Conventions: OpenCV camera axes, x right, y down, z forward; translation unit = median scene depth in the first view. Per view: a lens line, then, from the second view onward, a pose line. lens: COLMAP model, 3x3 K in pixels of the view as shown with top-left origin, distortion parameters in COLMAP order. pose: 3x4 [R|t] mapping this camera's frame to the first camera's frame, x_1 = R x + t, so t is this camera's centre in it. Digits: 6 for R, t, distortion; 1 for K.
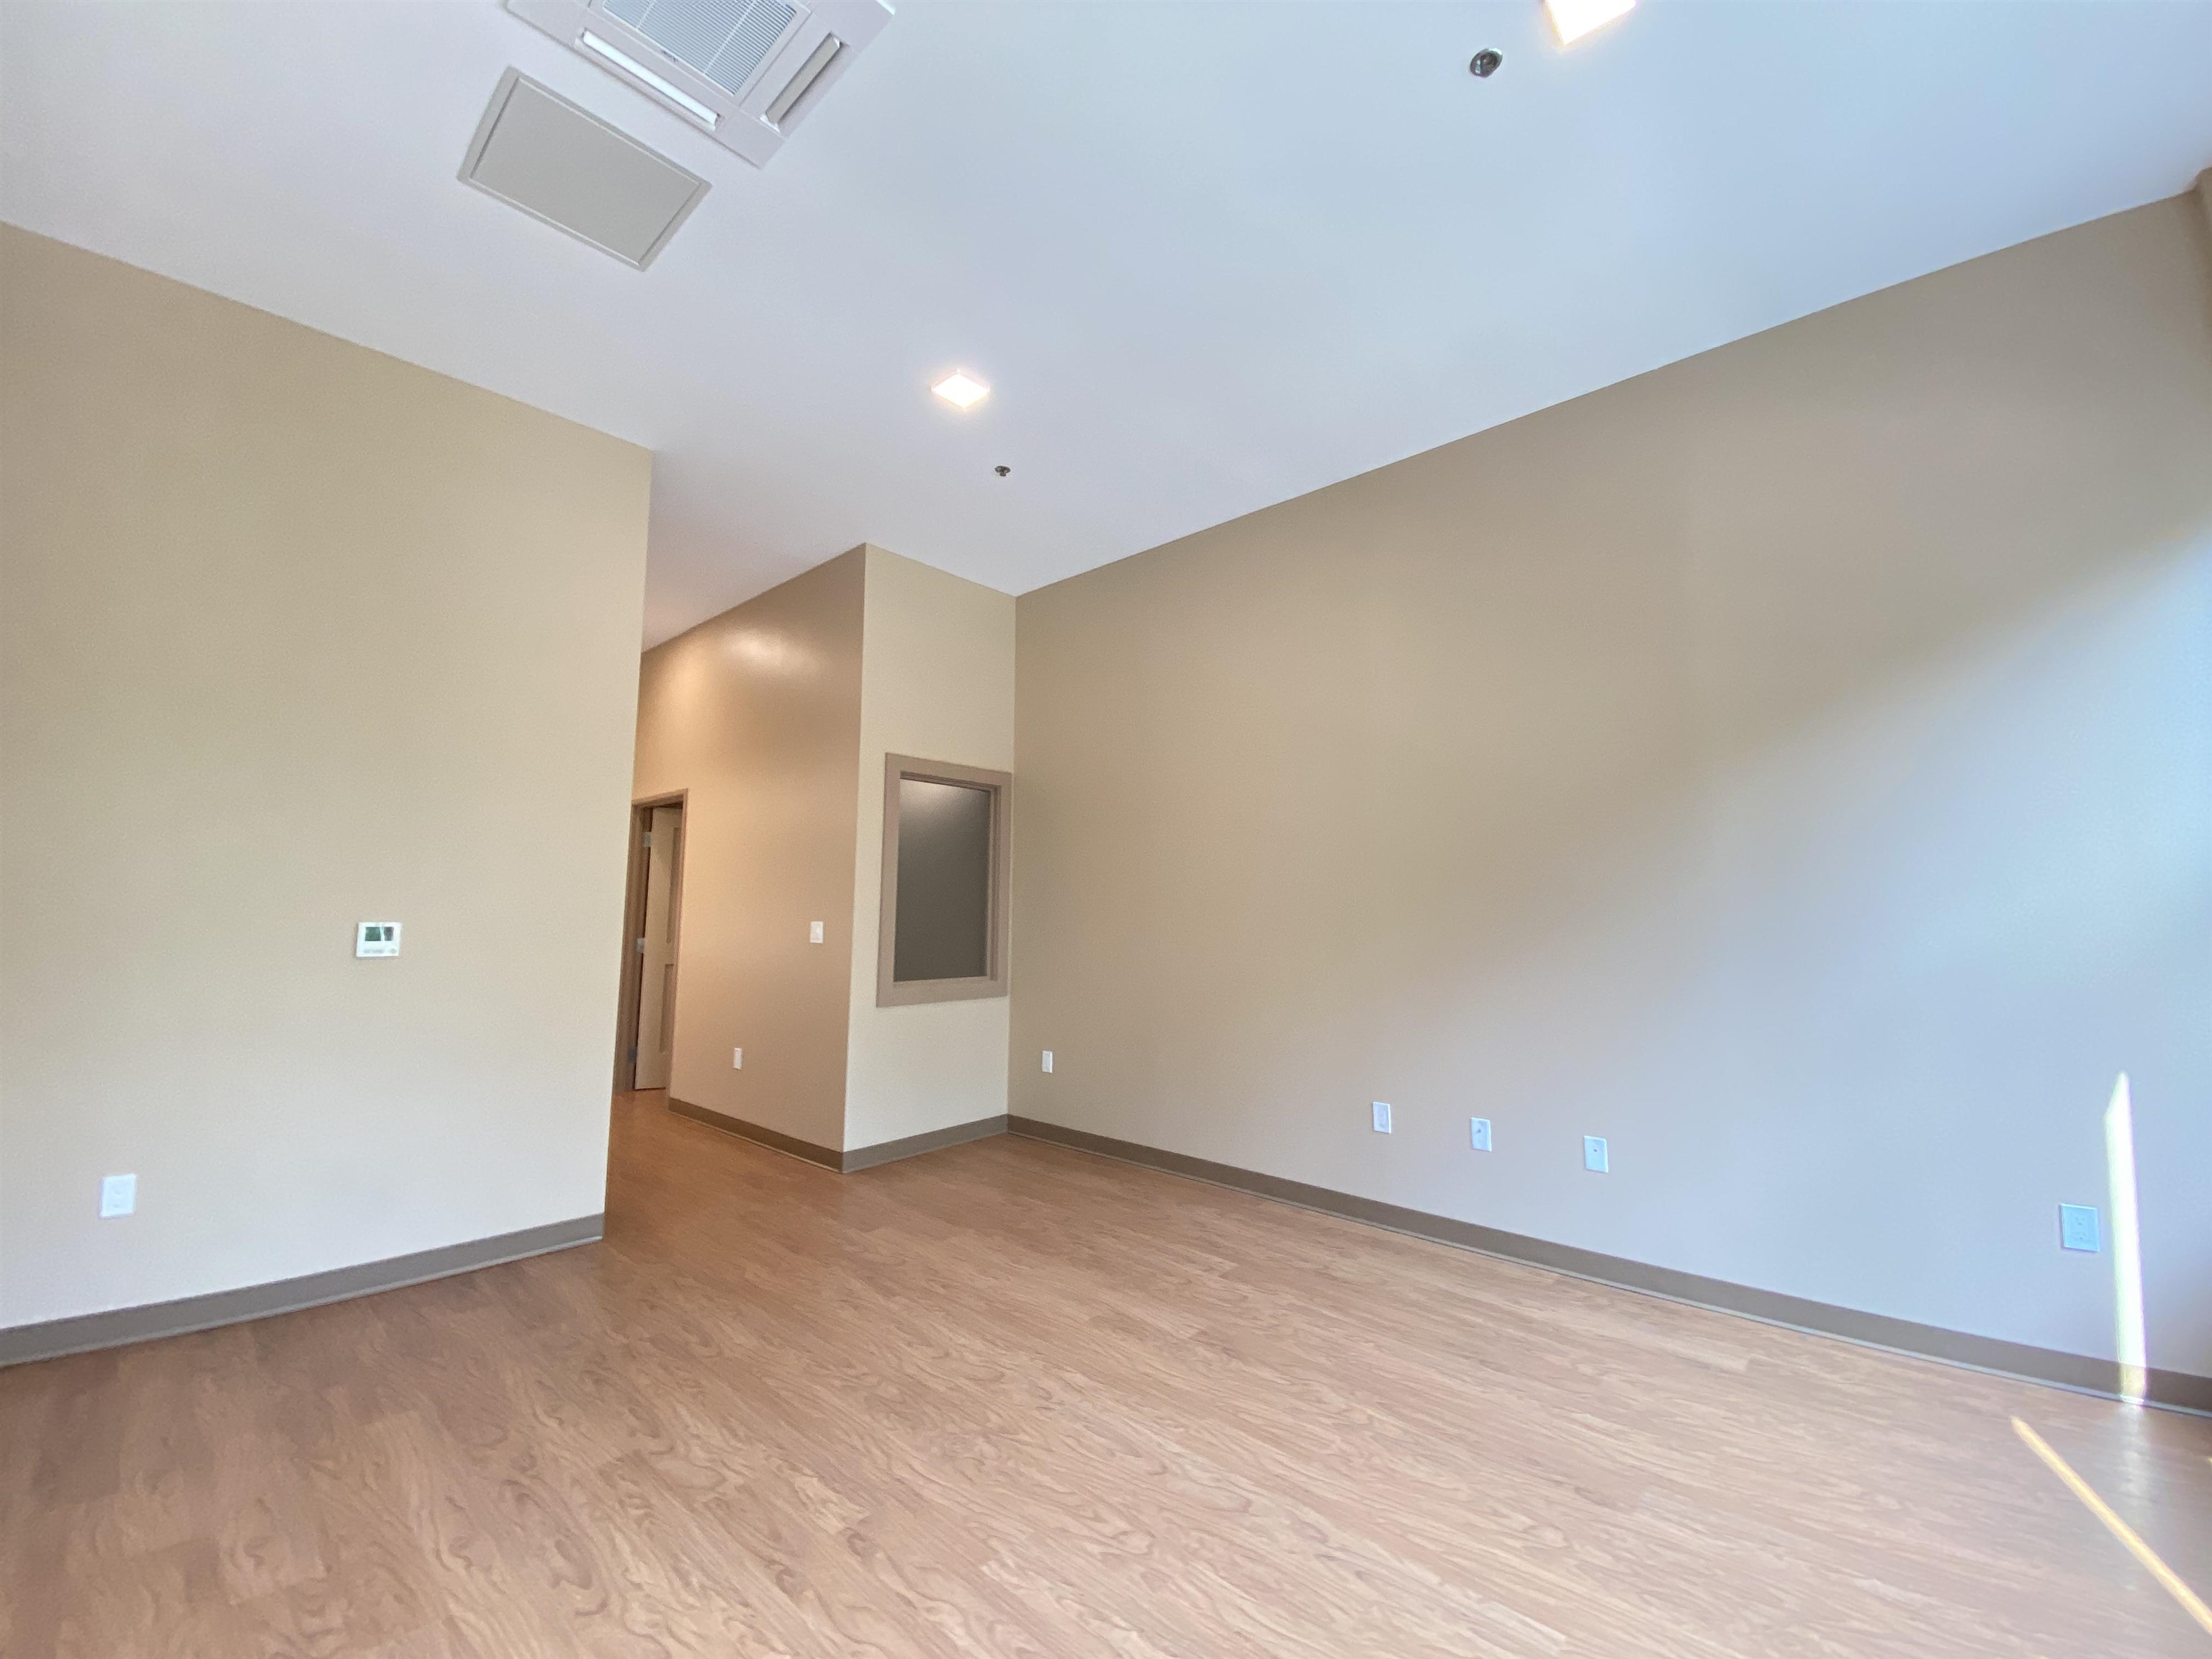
lens RADIAL K [[892.1, 0, 1103.3], [0, 892.1, 839.3], [0, 0, 1]] dist [-0.019942, -0.001904]
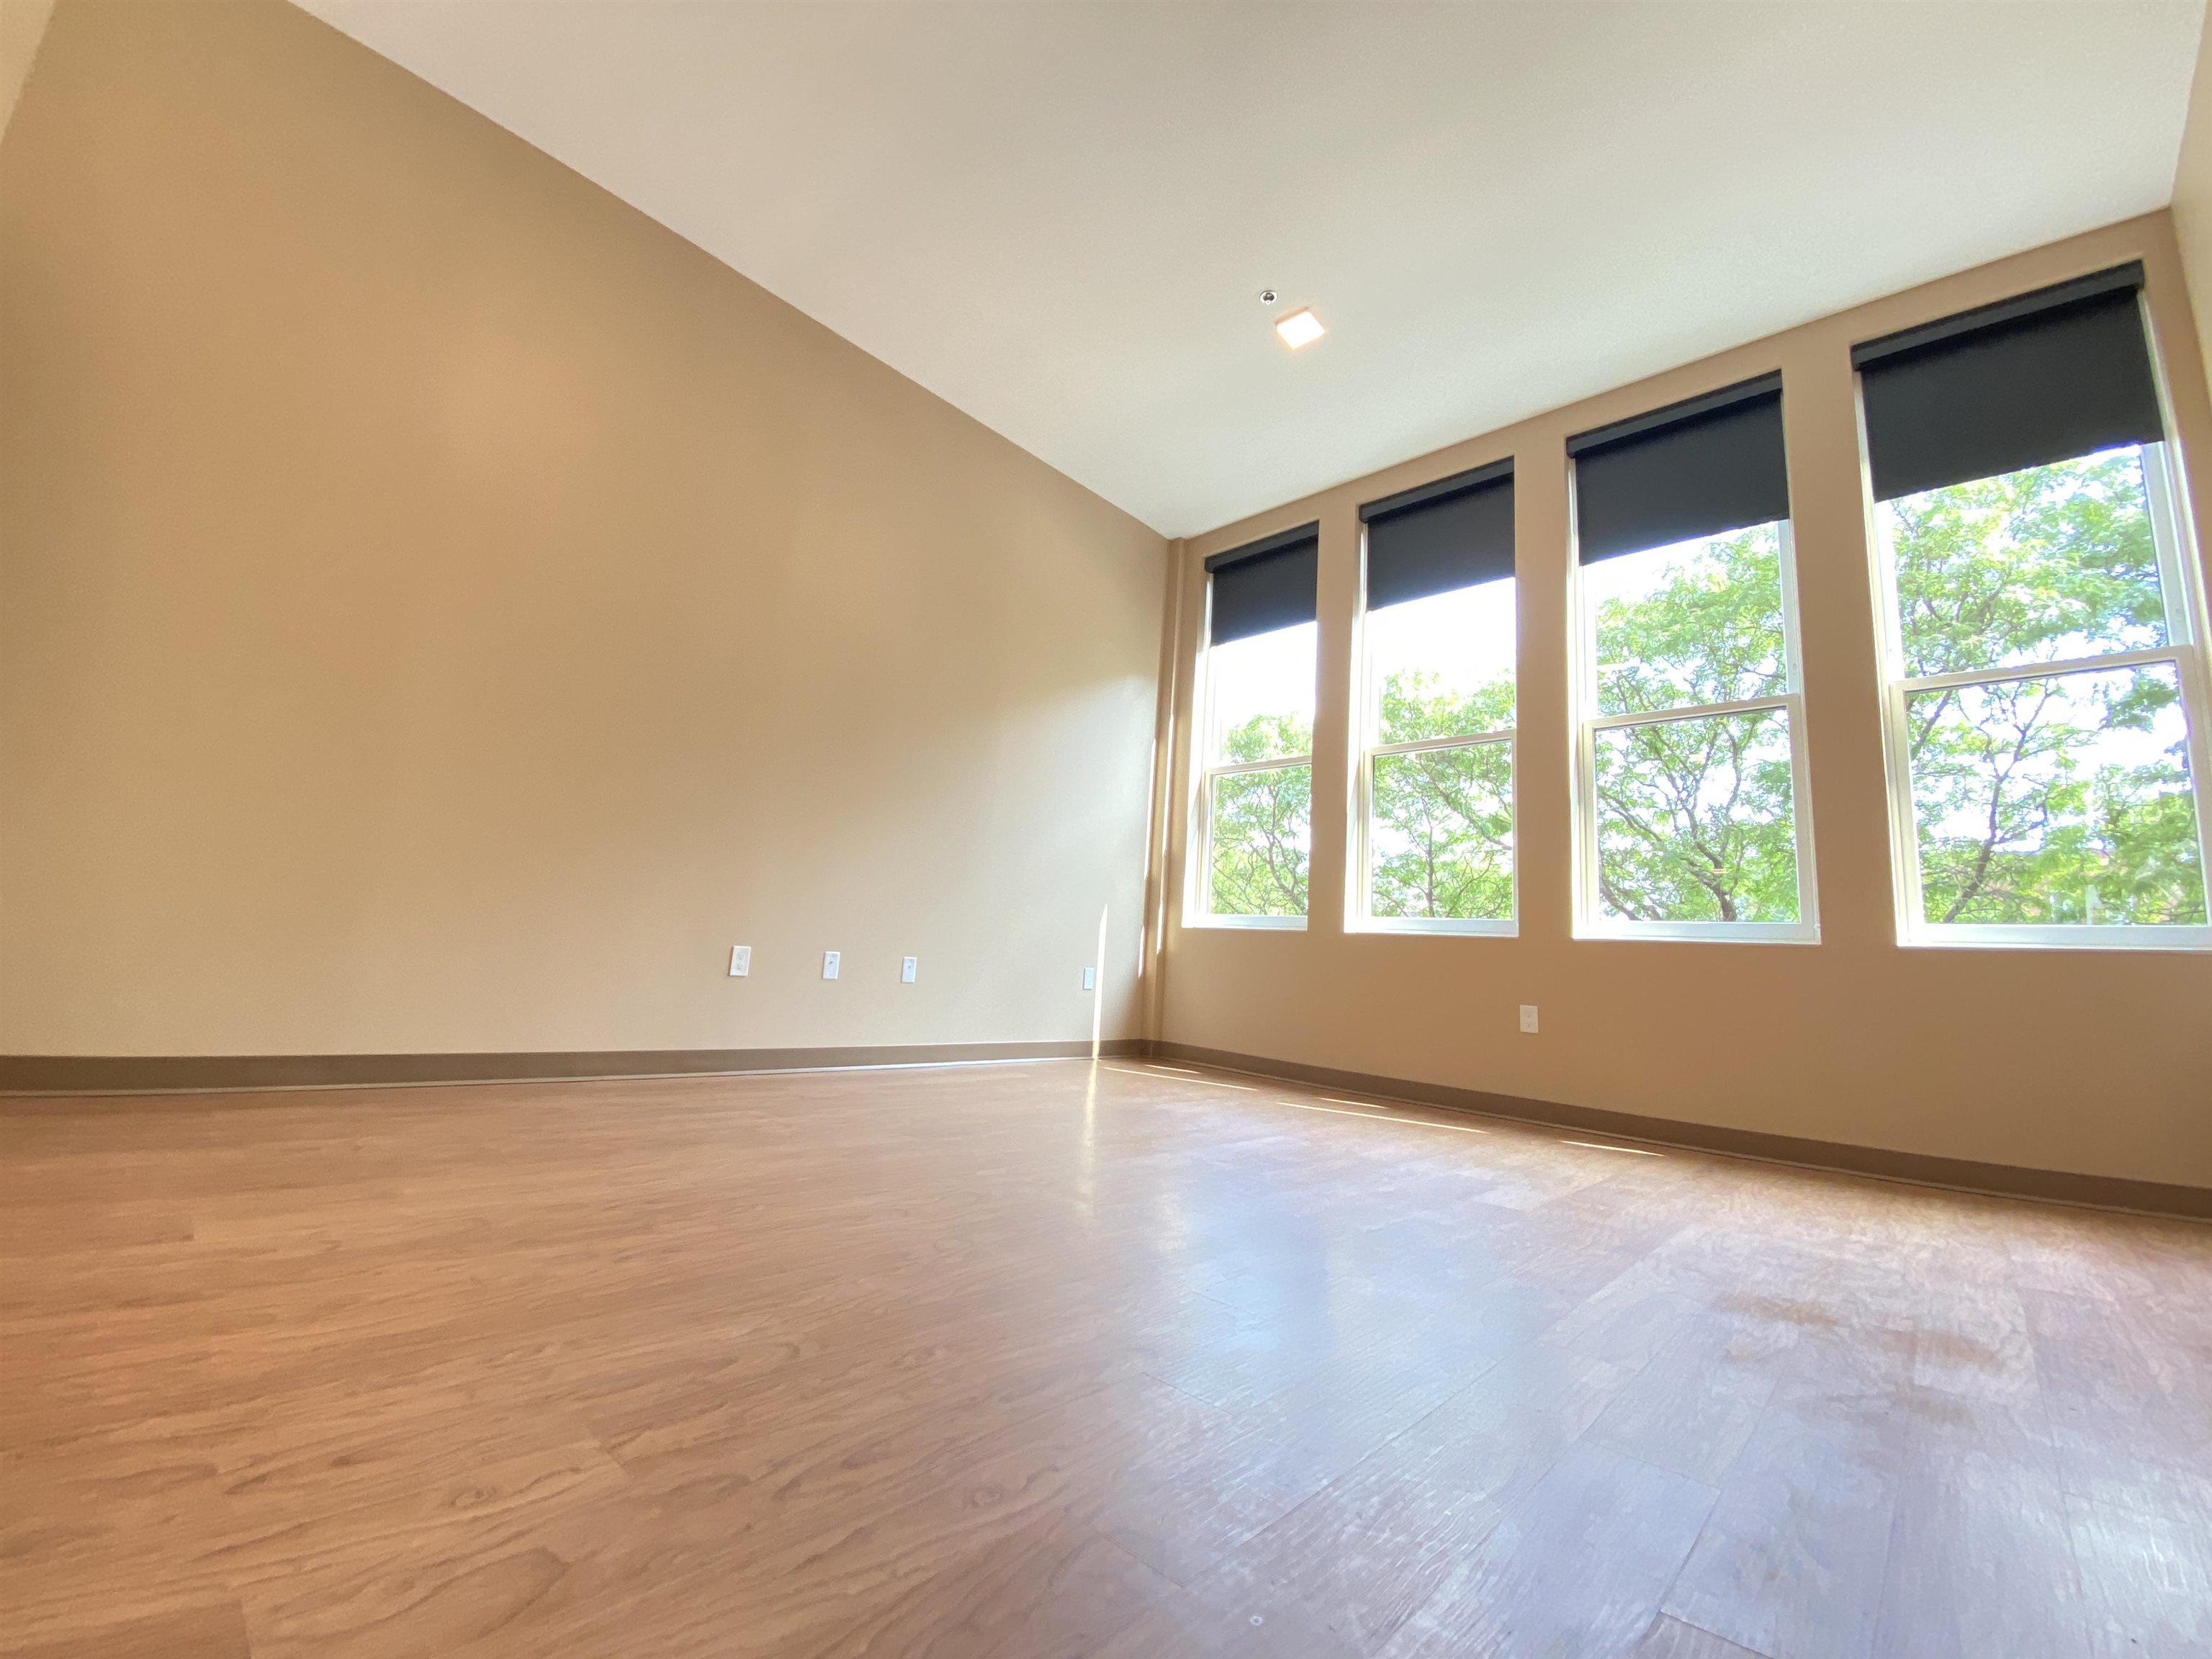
lens RADIAL K [[892.1, 0, 1104.1], [0, 892.1, 821.9], [0, 0, 1]] dist [-0.019942, -0.001904]
pose [[0.003217, 0.153803, 0.988096, -0.806693], [-0.162589, 0.975034, -0.151240, 0.304645], [-0.986689, -0.160167, 0.028144, 0.741250]]
